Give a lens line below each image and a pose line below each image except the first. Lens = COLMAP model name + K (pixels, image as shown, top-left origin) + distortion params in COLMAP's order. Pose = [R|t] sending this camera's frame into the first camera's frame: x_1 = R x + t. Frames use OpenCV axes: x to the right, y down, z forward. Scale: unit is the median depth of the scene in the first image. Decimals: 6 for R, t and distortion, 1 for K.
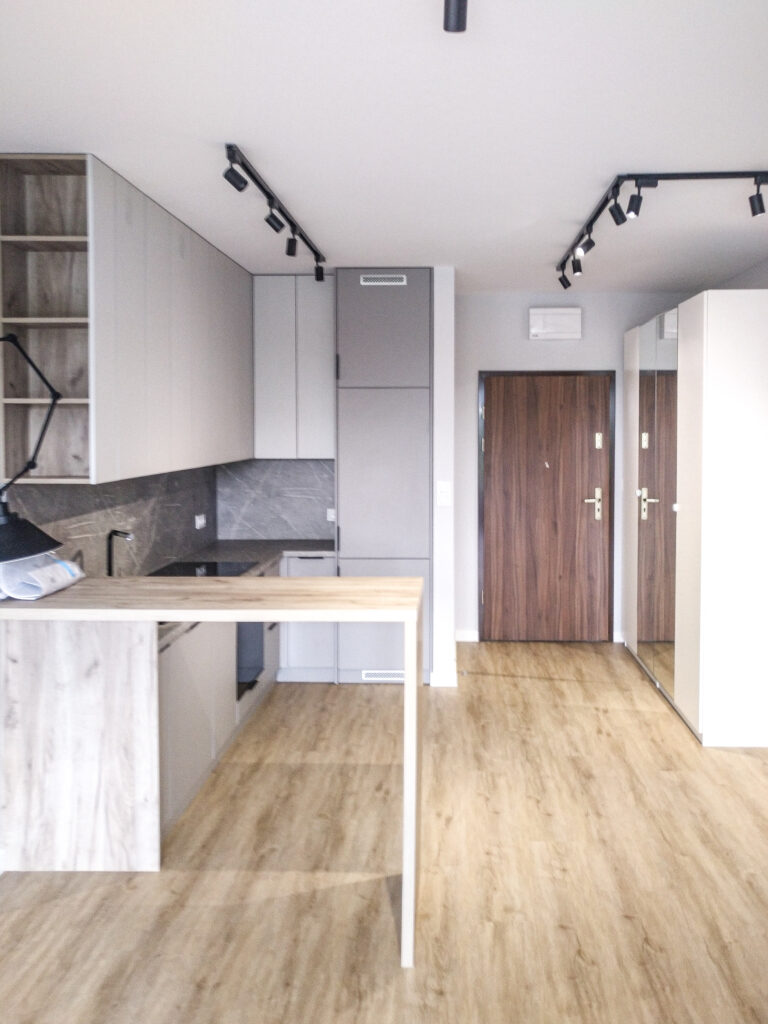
lens RADIAL K [[893.2, 0, 383.9], [0, 893.2, 433.8], [0, 0, 1]] dist [0.004647, 0.018532]
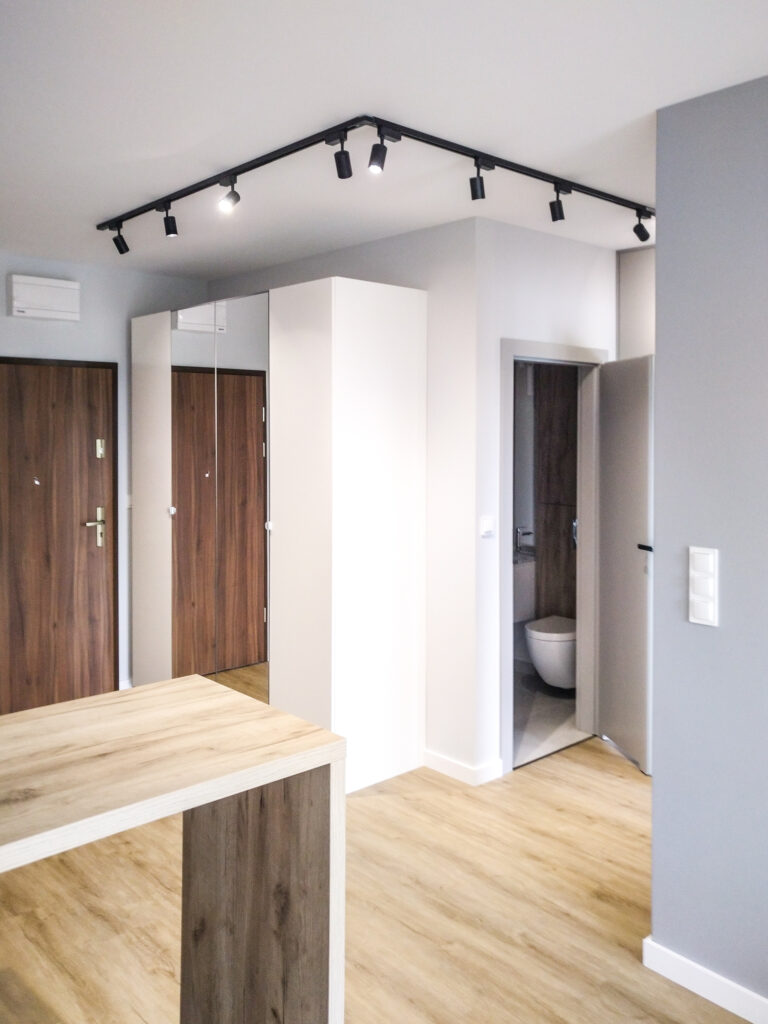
lens RADIAL K [[893.2, 0, 383.9], [0, 893.2, 433.8], [0, 0, 1]] dist [0.004647, 0.018532]
pose [[0.682495, -0.002684, 0.730885, -0.176742], [0.005007, 0.999987, -0.001003, -0.003731], [-0.730873, 0.004345, 0.682500, 0.260113]]
